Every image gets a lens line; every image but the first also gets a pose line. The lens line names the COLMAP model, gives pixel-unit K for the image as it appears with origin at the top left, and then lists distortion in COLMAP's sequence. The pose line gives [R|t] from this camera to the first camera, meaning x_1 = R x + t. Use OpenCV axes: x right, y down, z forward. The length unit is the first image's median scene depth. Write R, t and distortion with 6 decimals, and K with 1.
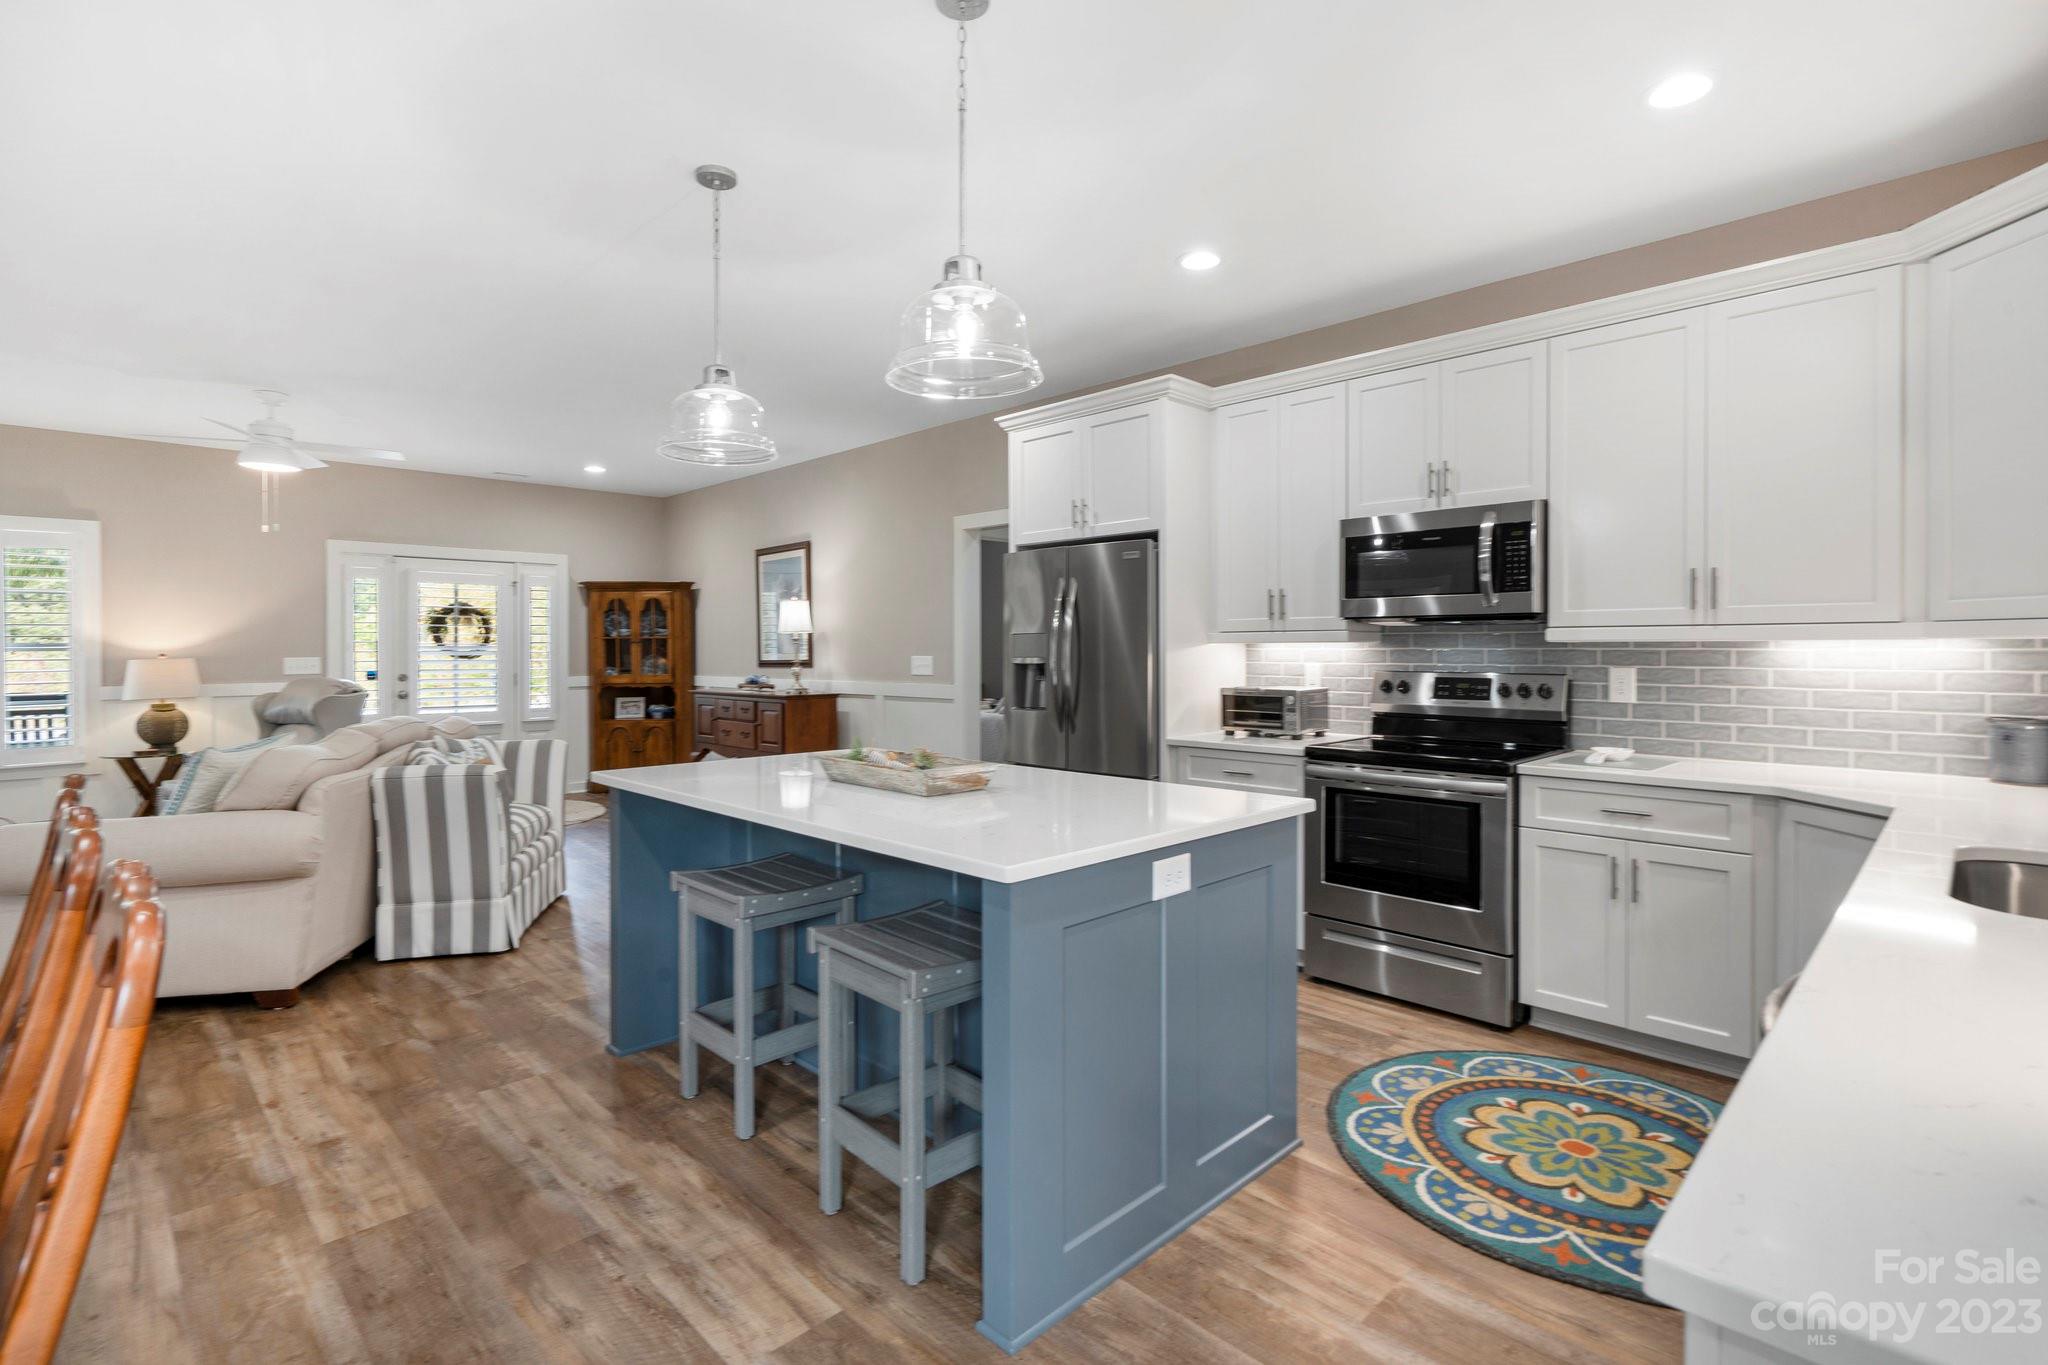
lens RADIAL K [[943.7, 0, 1013.5], [0, 943.7, 670.2], [0, 0, 1]] dist [-0.001302, 0.000747]
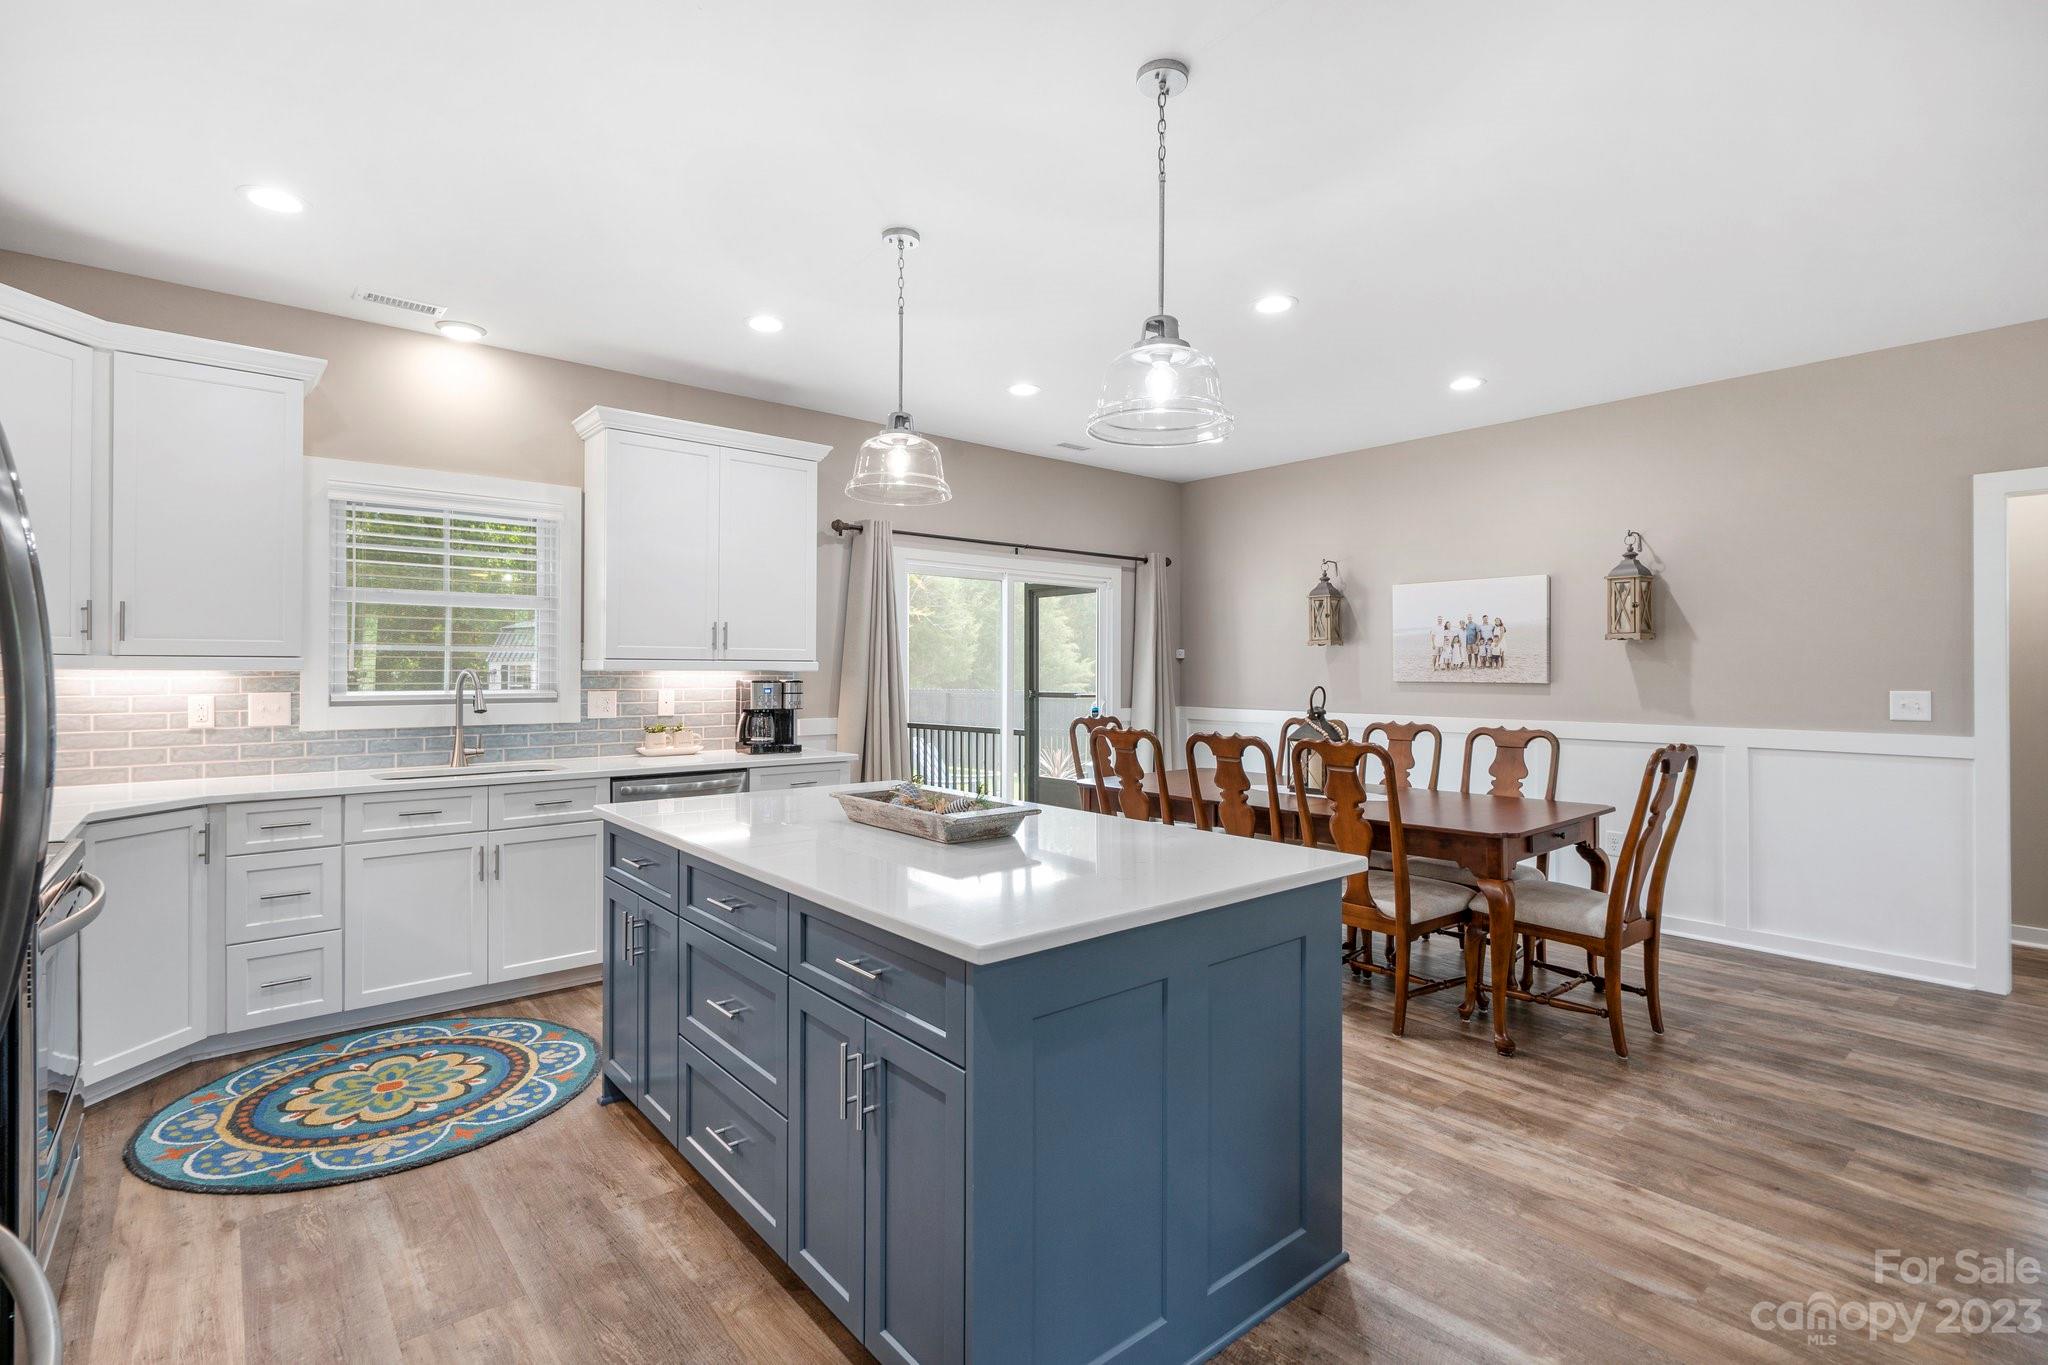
lens RADIAL K [[943.7, 0, 1029.5], [0, 943.7, 667.2], [0, 0, 1]] dist [-0.001302, 0.000747]
pose [[-0.997849, 0.000943, 0.065551, -0.293954], [0.002039, 0.999859, 0.016650, -0.052972], [-0.065526, 0.016748, -0.997710, 2.039515]]
